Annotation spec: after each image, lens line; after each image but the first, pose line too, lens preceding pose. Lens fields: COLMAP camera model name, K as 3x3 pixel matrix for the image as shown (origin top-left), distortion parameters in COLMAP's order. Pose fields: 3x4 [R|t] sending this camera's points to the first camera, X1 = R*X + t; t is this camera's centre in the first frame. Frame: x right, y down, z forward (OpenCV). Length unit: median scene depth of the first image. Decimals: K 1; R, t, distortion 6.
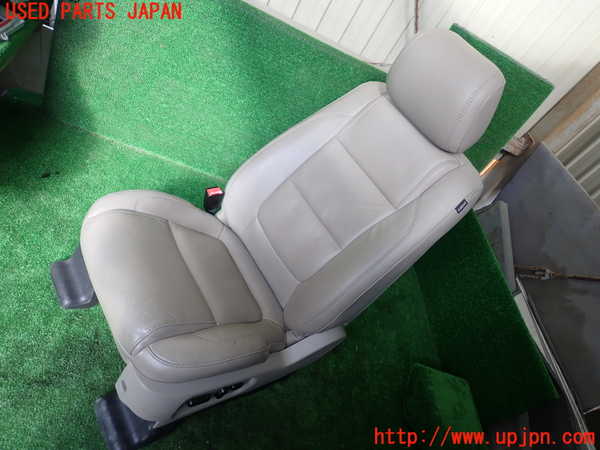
lens RADIAL K [[439.5, 0, 300.0], [0, 439.5, 225.0], [0, 0, 1]] dist [-0.002963, -0.002428]
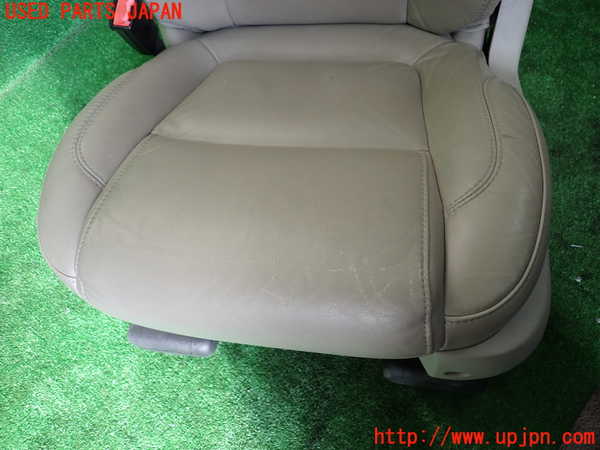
lens RADIAL K [[439.5, 0, 300.0], [0, 439.5, 225.0], [0, 0, 1]] dist [-0.002963, -0.002428]
pose [[0.532701, -0.807050, -0.254756, -0.142174], [0.807734, 0.395002, 0.437652, -0.036114], [-0.252578, -0.438913, 0.862299, 0.421271]]
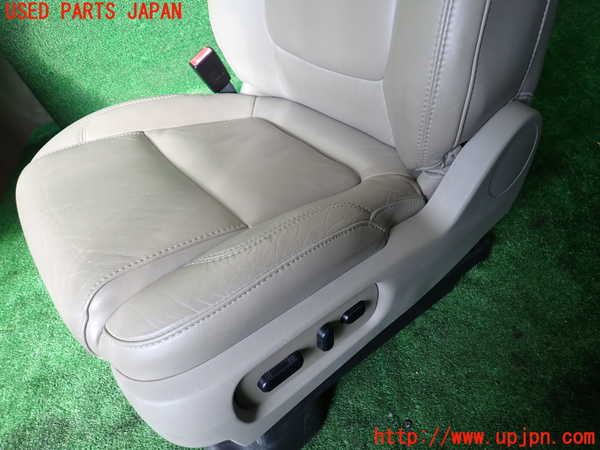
lens RADIAL K [[439.5, 0, 300.0], [0, 439.5, 225.0], [0, 0, 1]] dist [-0.002963, -0.002428]
pose [[0.751773, -0.498963, -0.431130, 0.049944], [0.551446, 0.834201, -0.003880, 0.175460], [0.361585, -0.234829, 0.902281, 0.386184]]
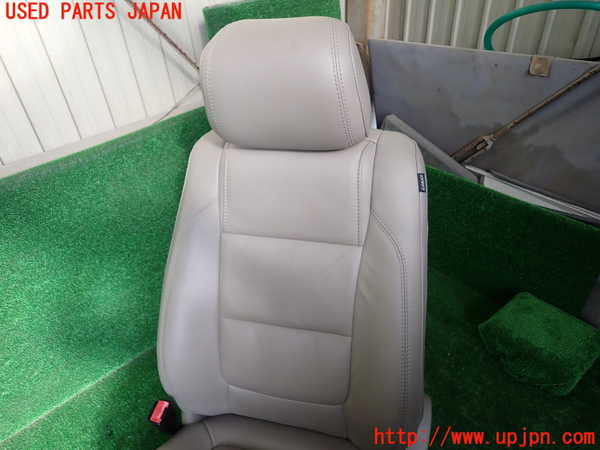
lens RADIAL K [[439.5, 0, 300.0], [0, 439.5, 225.0], [0, 0, 1]] dist [-0.002963, -0.002428]
pose [[0.646686, -0.742621, 0.174100, 0.039985], [0.739305, 0.666421, 0.096499, -0.153157], [-0.187687, 0.066309, 0.979988, 0.229304]]
